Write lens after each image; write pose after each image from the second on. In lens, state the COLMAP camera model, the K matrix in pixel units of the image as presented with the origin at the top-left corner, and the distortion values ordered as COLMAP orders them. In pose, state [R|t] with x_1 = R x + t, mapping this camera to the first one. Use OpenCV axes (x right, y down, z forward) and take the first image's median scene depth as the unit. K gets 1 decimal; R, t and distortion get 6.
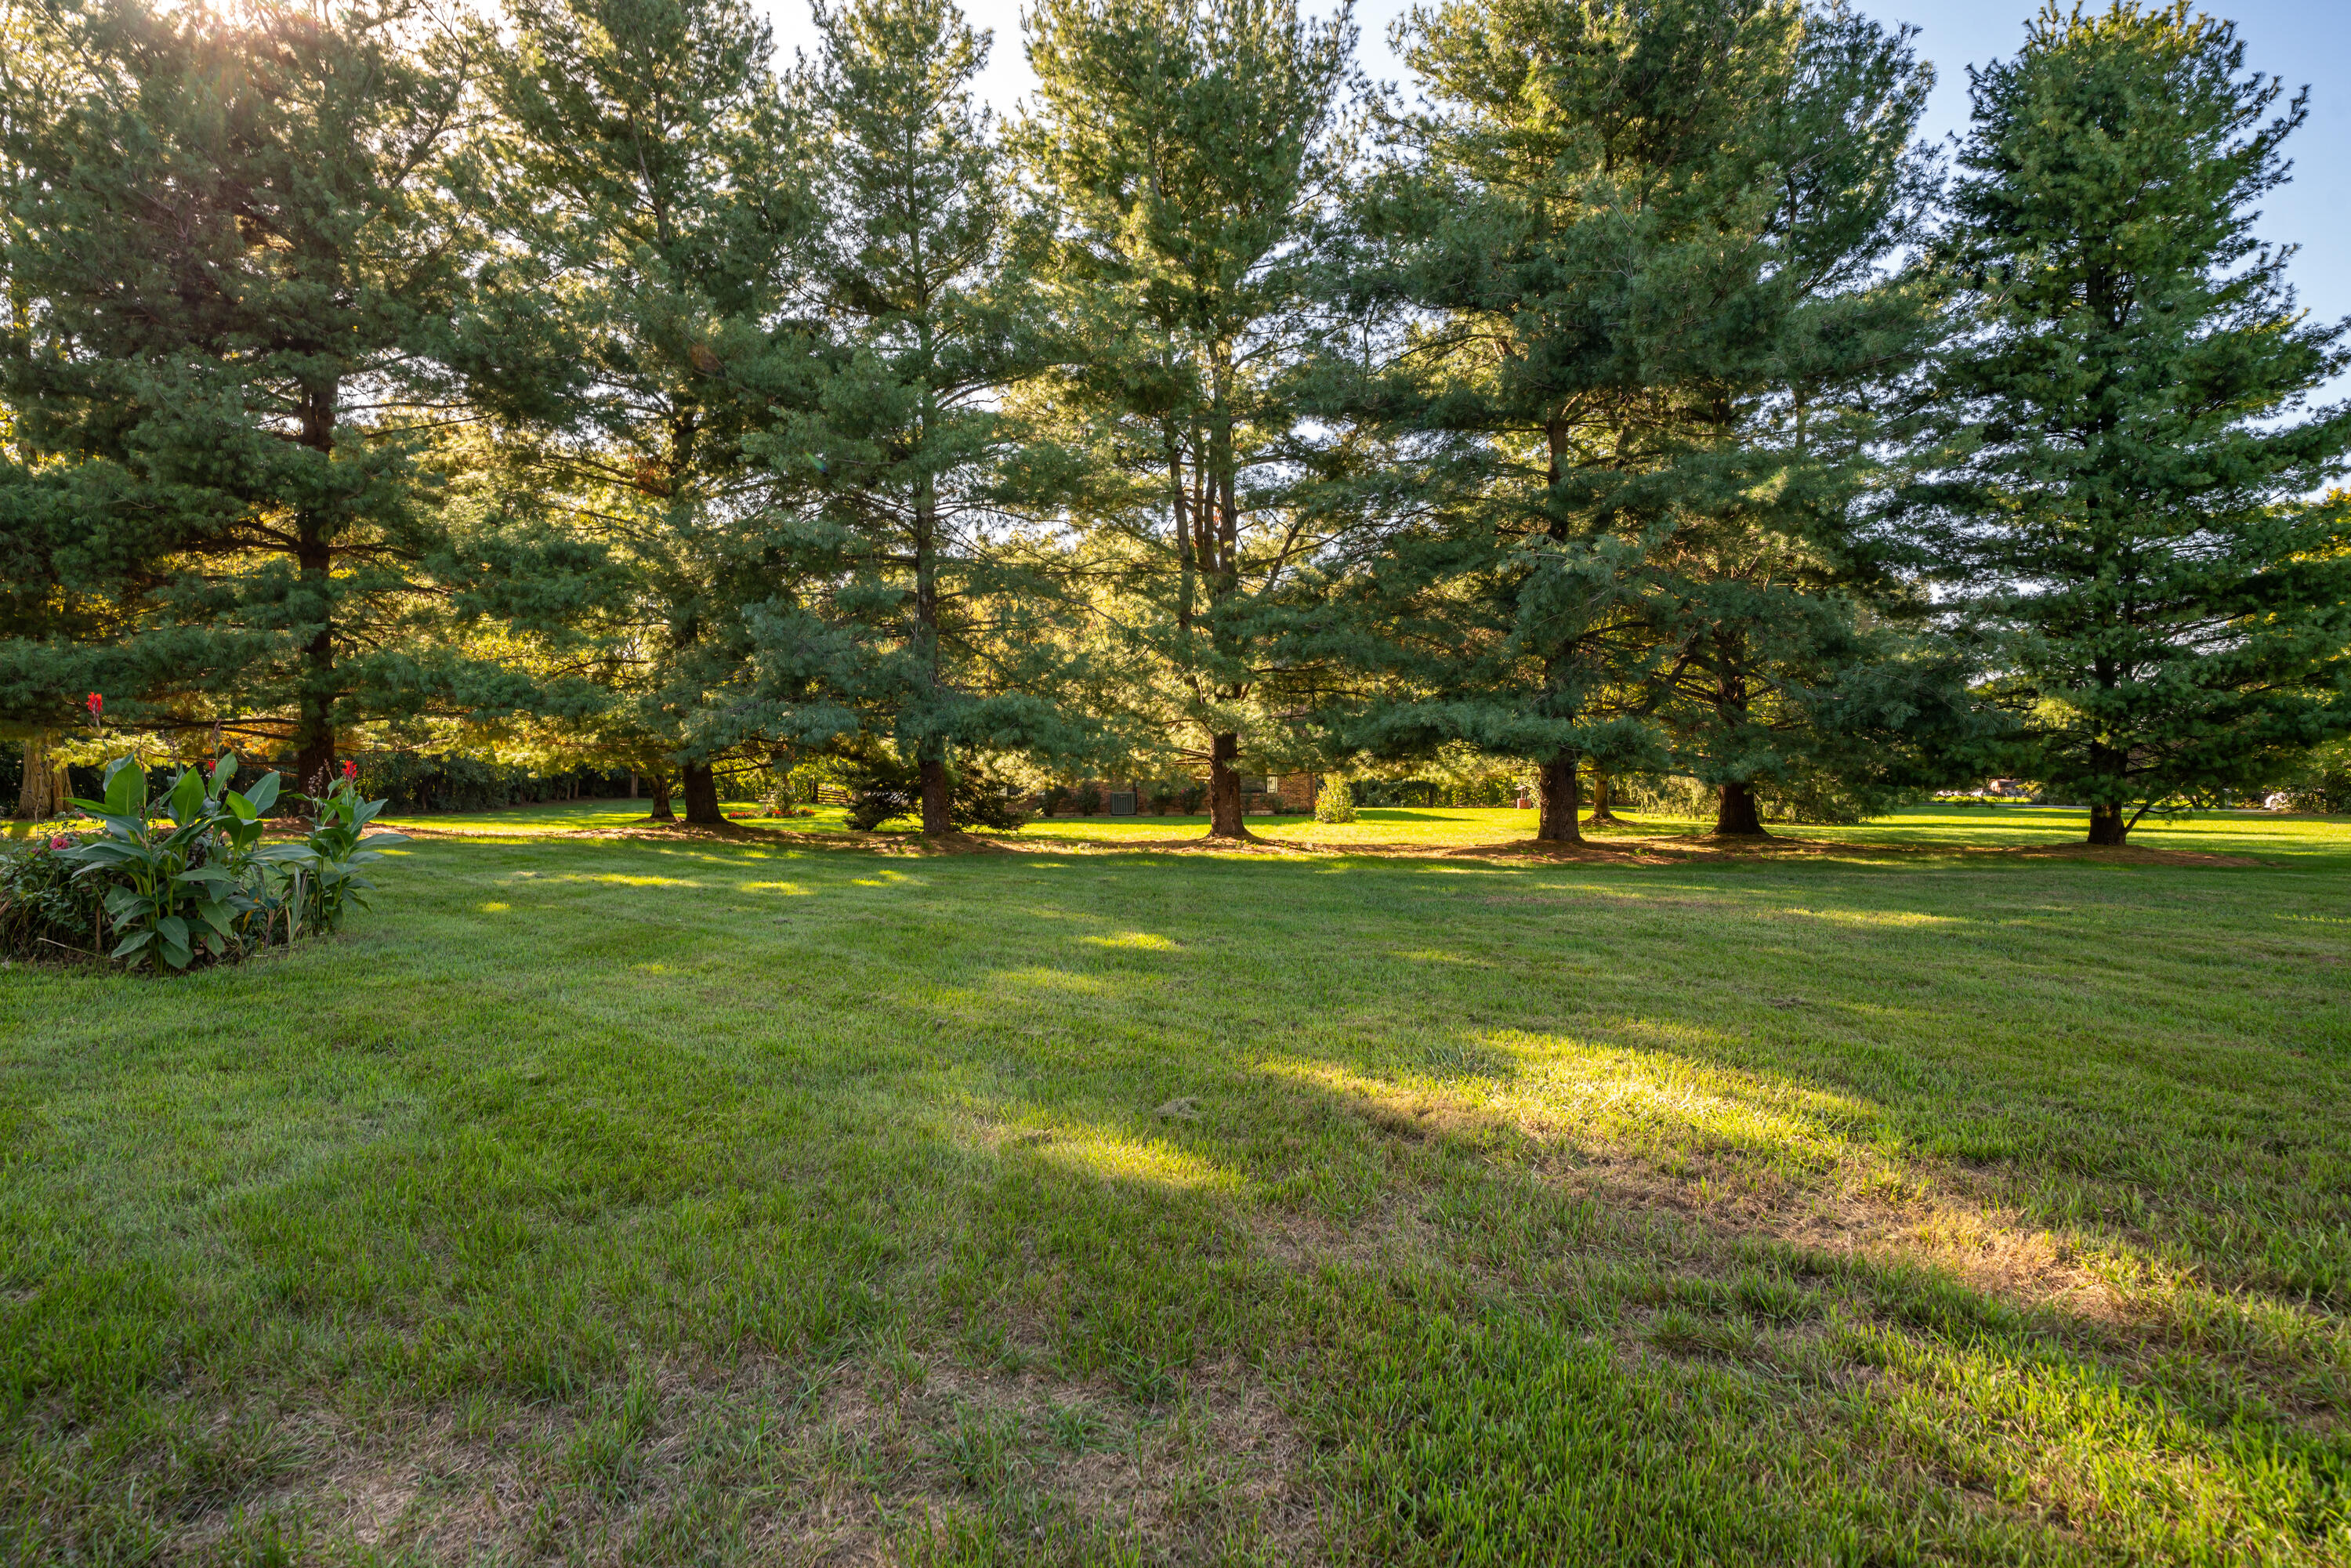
lens RADIAL K [[1362.6, 0, 1159.9], [0, 1362.6, 783.1], [0, 0, 1]] dist [0.005136, -0.000470]
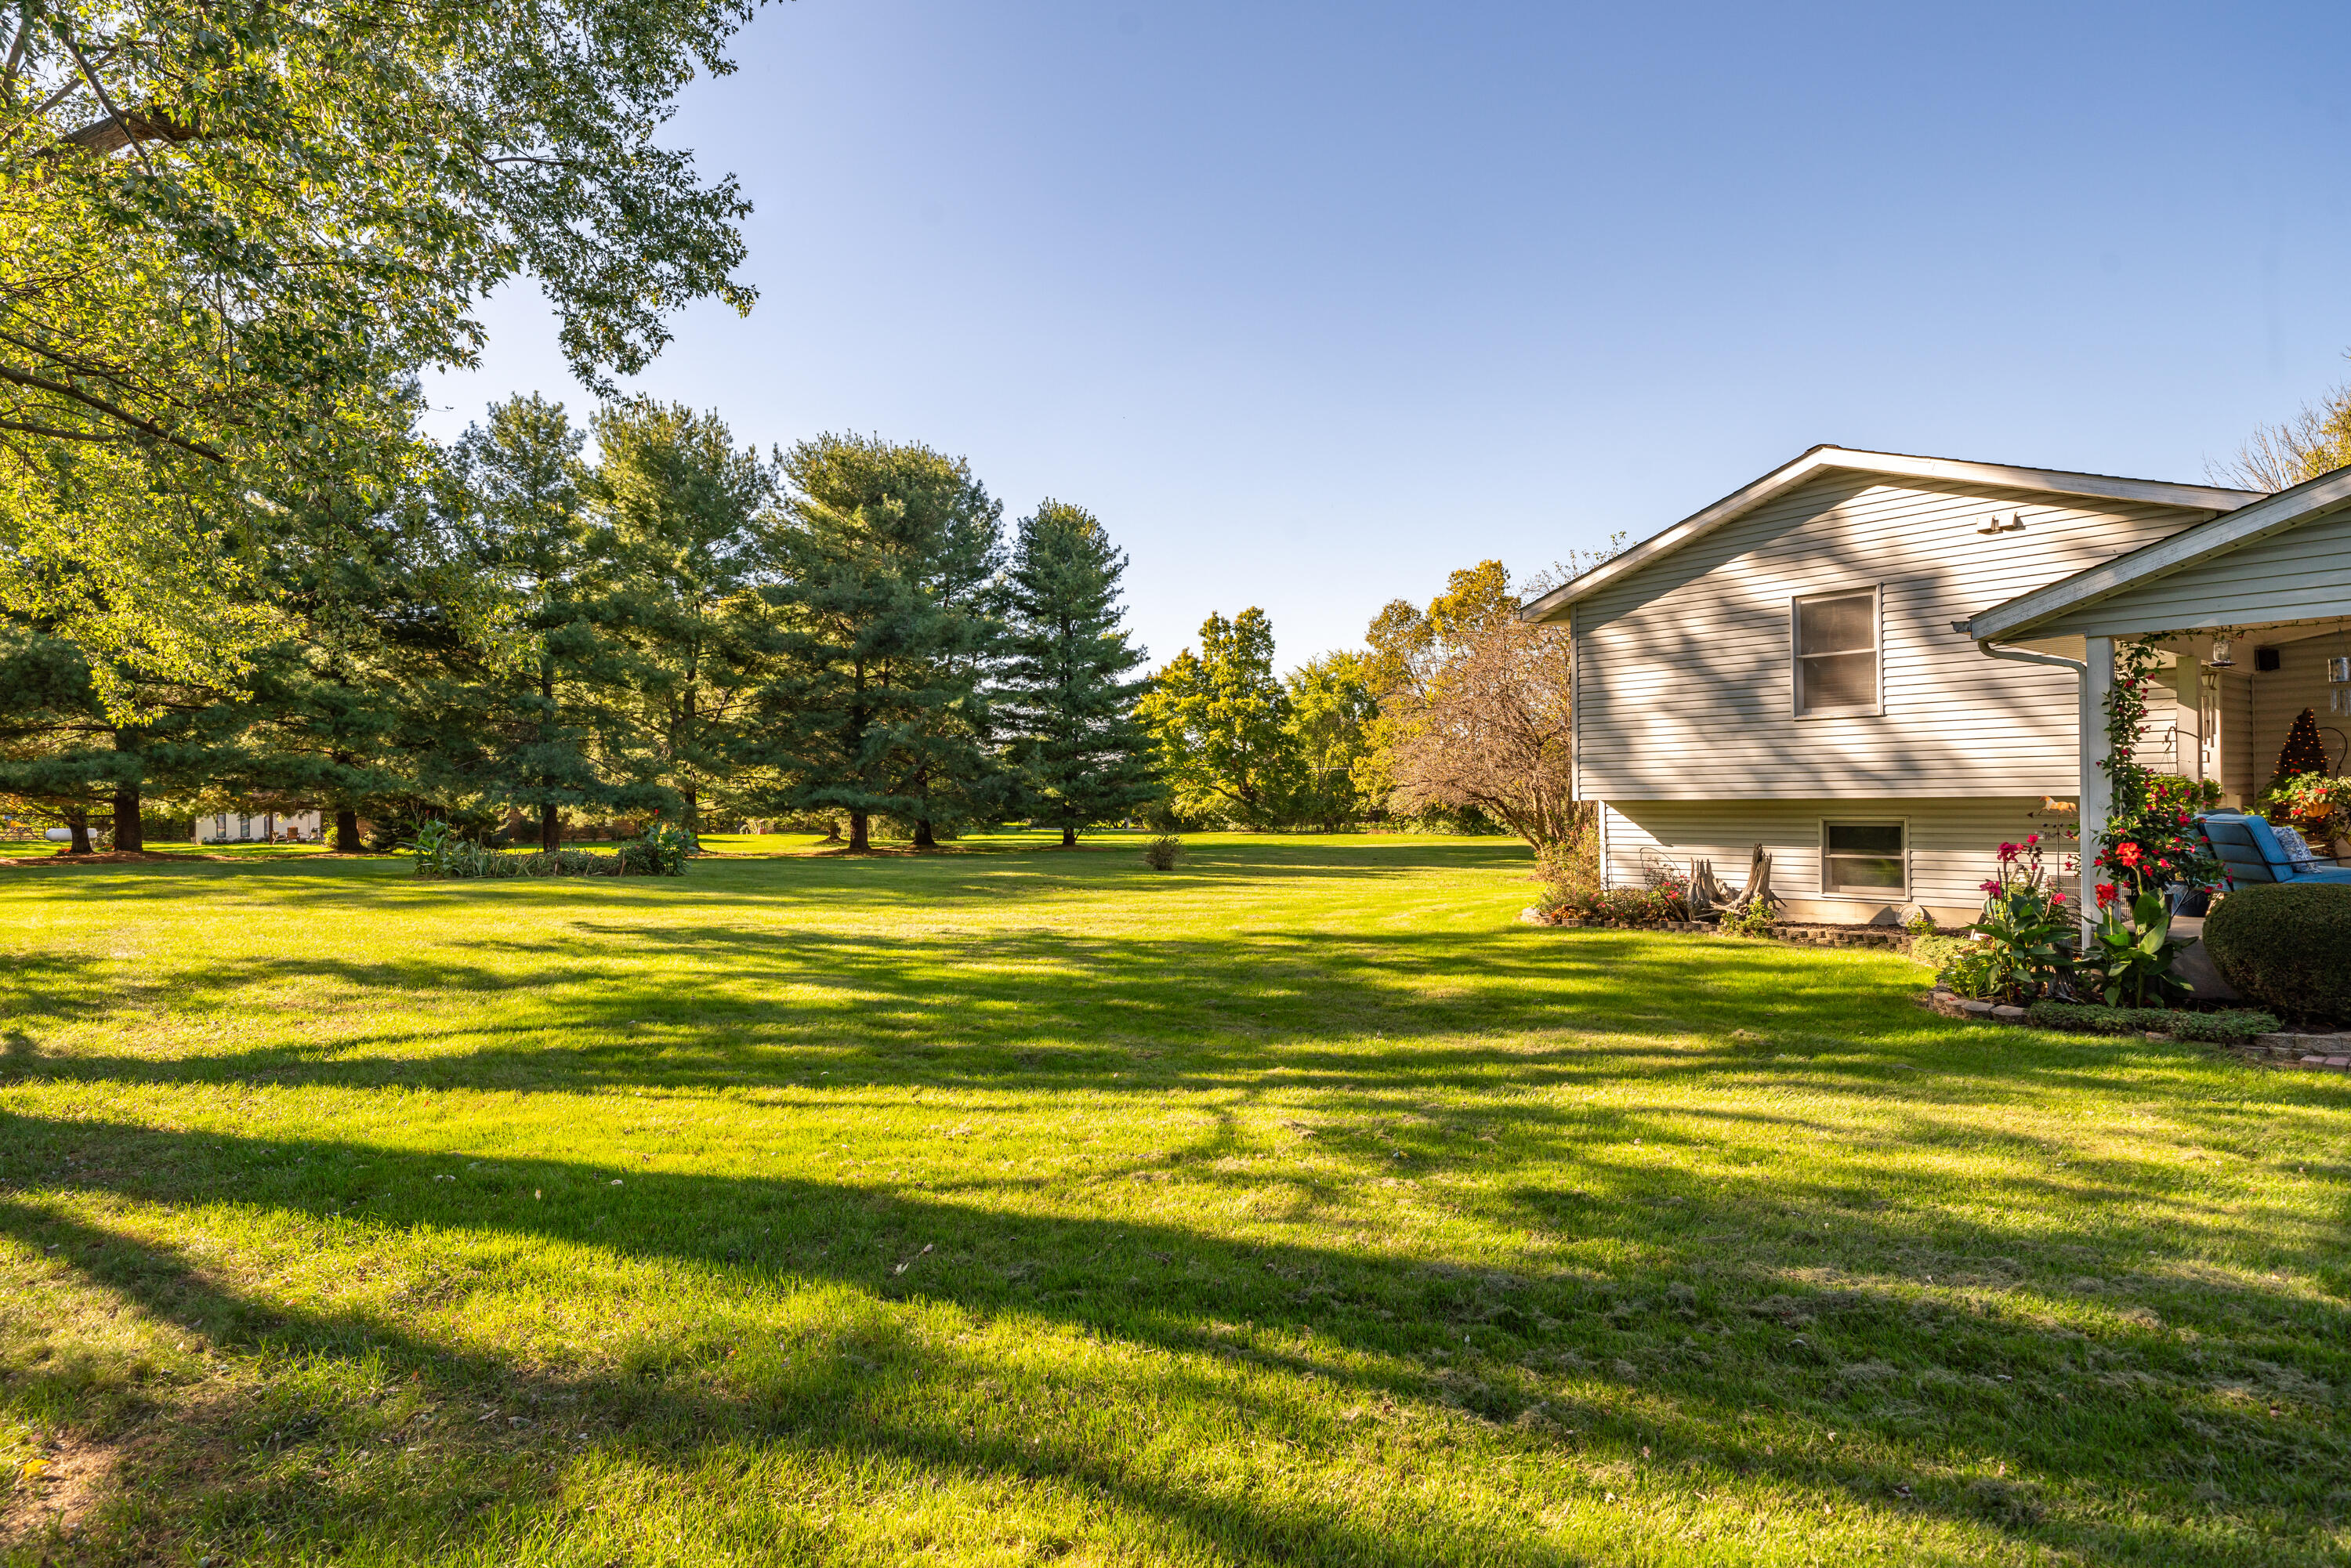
lens RADIAL K [[1300.4, 0, 1156.7], [0, 1300.4, 788.5], [0, 0, 1]] dist [-0.001479, -0.000717]
pose [[0.783249, 0.005247, 0.621686, -0.626188], [0.005323, 0.999871, -0.015145, -0.019940], [-0.621686, 0.015172, 0.783120, -0.914462]]
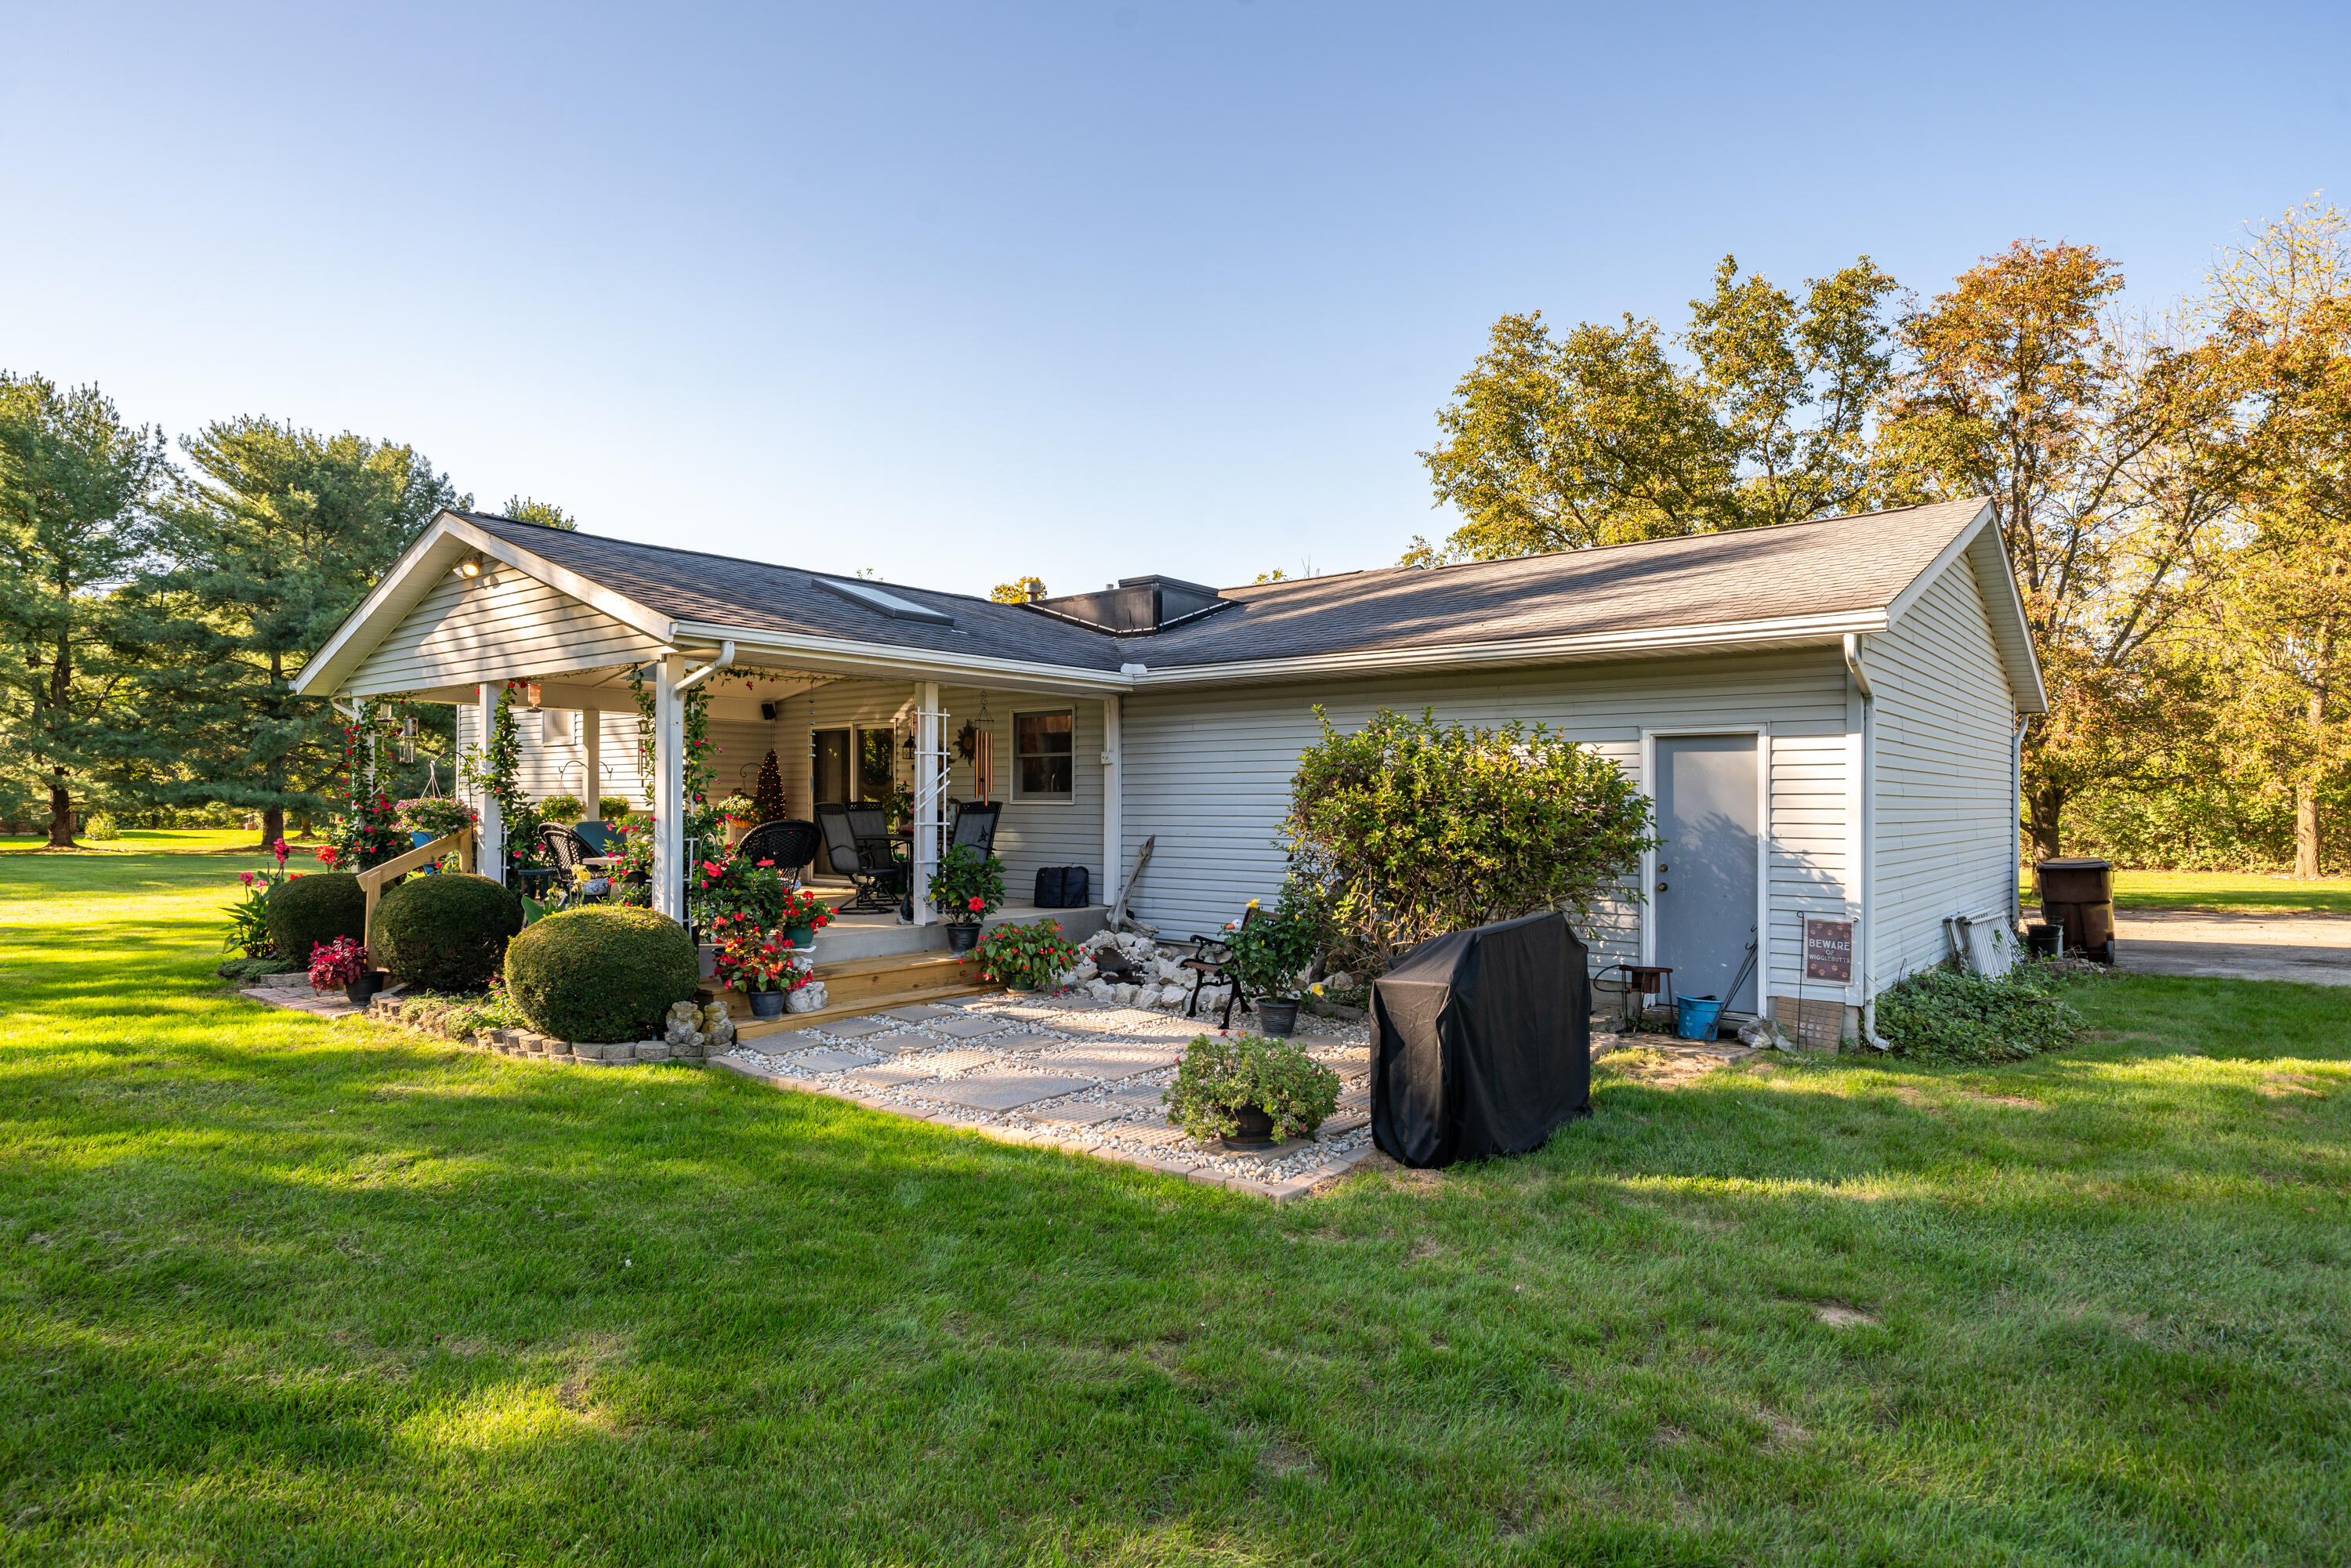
lens RADIAL K [[1300.4, 0, 1156.7], [0, 1300.4, 788.5], [0, 0, 1]] dist [-0.001479, -0.000717]
pose [[0.641999, 0.016891, 0.766520, -0.373935], [-0.008406, 0.999852, -0.014992, -0.027382], [-0.766660, 0.003181, 0.642046, -1.345666]]
